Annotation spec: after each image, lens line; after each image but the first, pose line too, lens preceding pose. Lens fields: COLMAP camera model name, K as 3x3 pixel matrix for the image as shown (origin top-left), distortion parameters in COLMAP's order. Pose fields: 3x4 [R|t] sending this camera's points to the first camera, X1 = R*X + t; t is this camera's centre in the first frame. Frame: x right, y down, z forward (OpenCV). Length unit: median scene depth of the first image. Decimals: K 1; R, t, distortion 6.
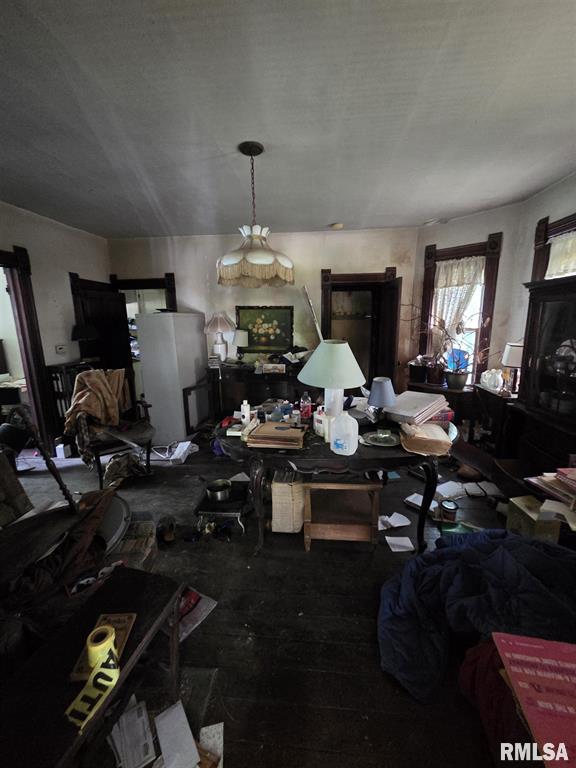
lens RADIAL K [[313.0, 0, 288.8], [0, 313.0, 383.8], [0, 0, 1]] dist [0.002061, 0.000041]
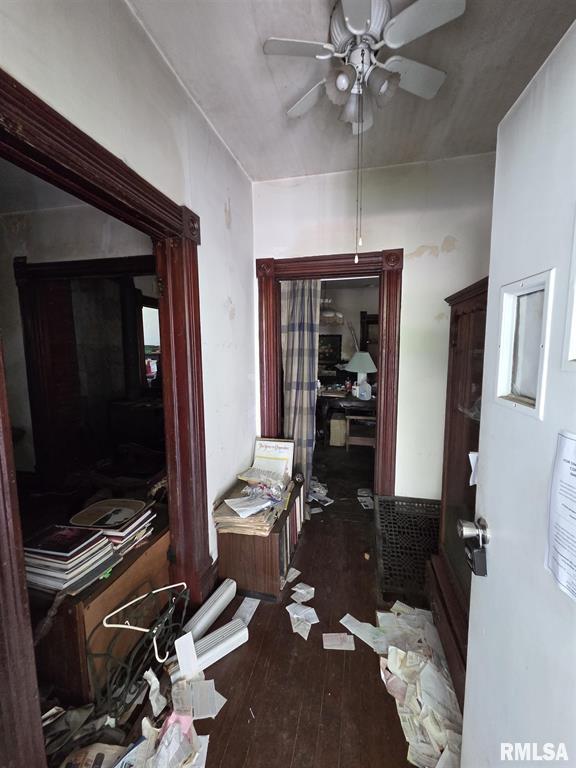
lens RADIAL K [[313.0, 0, 287.1], [0, 313.0, 382.3], [0, 0, 1]] dist [0.002061, 0.000041]
pose [[0.988641, 0.016193, -0.149421, -0.030731], [-0.030786, 0.994917, -0.095873, 0.255672], [0.147109, 0.099384, 0.984115, -0.974087]]
